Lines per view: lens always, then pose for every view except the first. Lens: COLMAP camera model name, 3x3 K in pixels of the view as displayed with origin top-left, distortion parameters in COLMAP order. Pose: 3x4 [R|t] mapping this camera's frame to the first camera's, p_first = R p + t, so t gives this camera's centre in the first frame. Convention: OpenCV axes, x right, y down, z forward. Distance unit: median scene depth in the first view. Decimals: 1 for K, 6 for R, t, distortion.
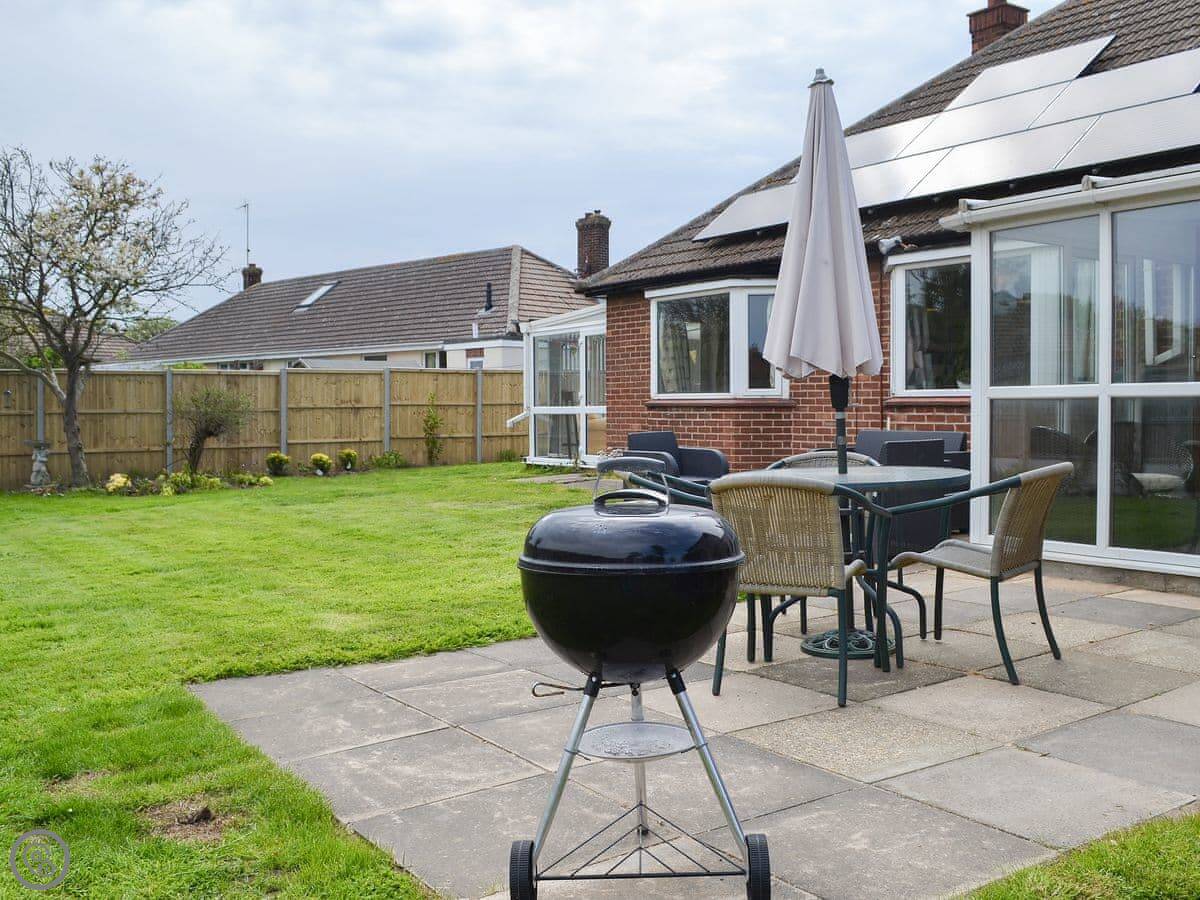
lens RADIAL K [[1126.3, 0, 635.5], [0, 1126.3, 449.8], [0, 0, 1]] dist [-0.019539, -0.021103]
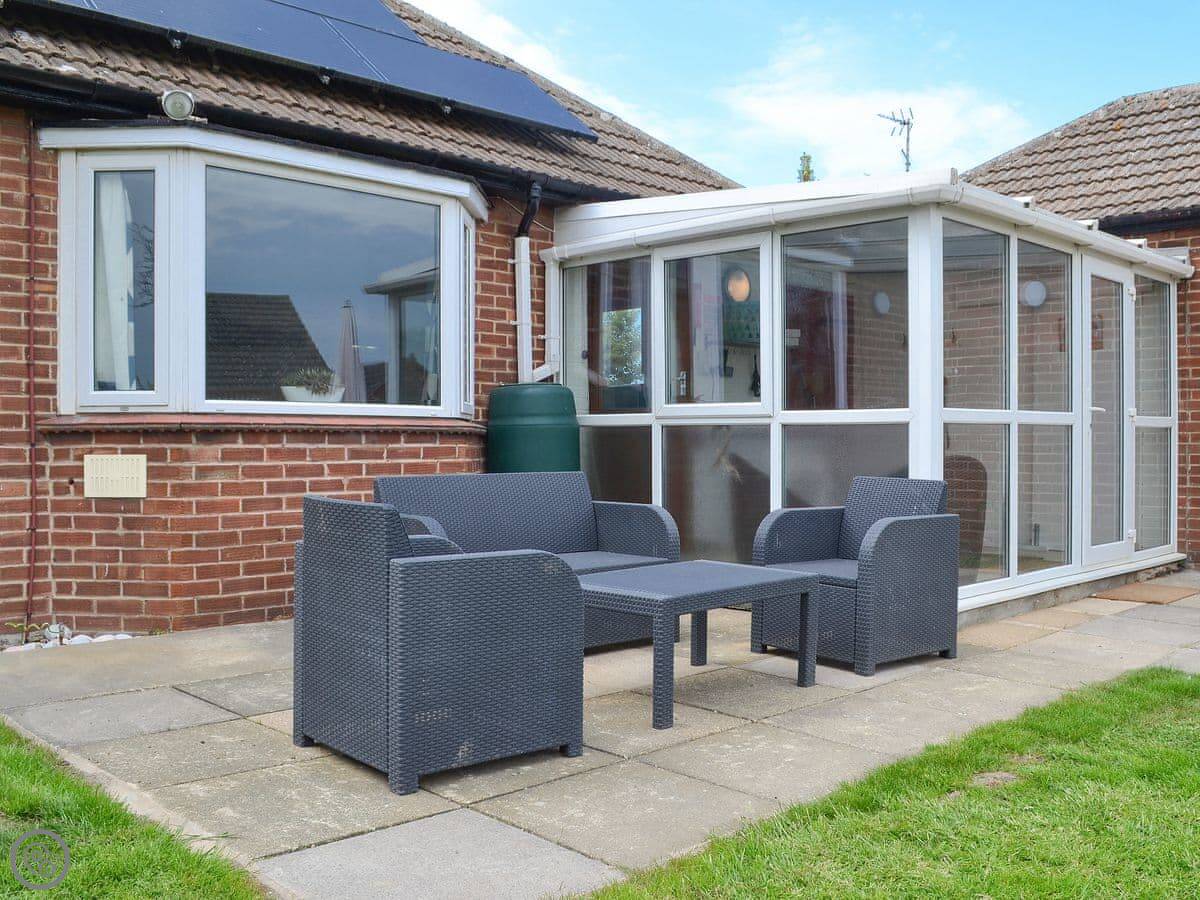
lens RADIAL K [[1126.3, 0, 635.5], [0, 1126.3, 449.8], [0, 0, 1]] dist [-0.019539, -0.021103]
pose [[-0.140797, -0.011990, 0.989966, -0.303357], [0.037623, 0.999140, 0.017452, -0.033335], [-0.989323, 0.039703, -0.140225, 0.914335]]
